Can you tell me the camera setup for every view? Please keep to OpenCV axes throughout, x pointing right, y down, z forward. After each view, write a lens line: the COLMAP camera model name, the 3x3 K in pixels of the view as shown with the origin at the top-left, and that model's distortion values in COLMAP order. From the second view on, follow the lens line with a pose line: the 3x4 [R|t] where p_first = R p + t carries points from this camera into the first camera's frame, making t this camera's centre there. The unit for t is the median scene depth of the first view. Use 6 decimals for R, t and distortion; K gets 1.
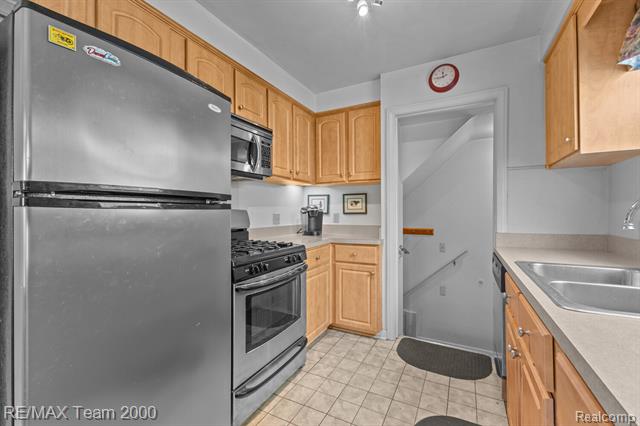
lens RADIAL K [[277.3, 0, 316.7], [0, 277.3, 211.9], [0, 0, 1]] dist [0.001455, 0.000158]
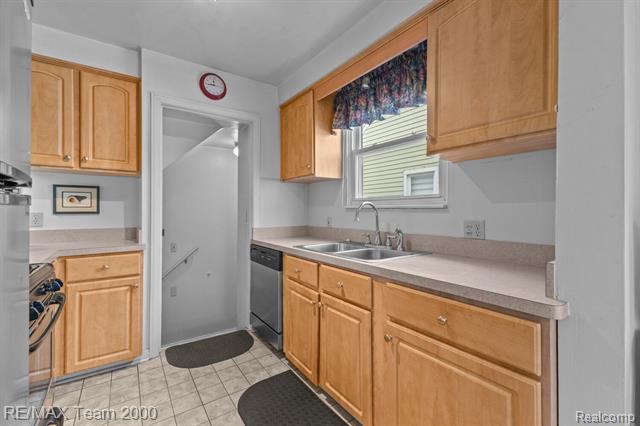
lens RADIAL K [[277.3, 0, 323.2], [0, 277.3, 209.5], [0, 0, 1]] dist [0.001455, 0.000158]
pose [[0.431353, 0.008979, 0.902139, -0.293469], [-0.002353, 0.999958, -0.008828, 0.001461], [-0.902180, 0.001685, 0.431356, 0.140097]]
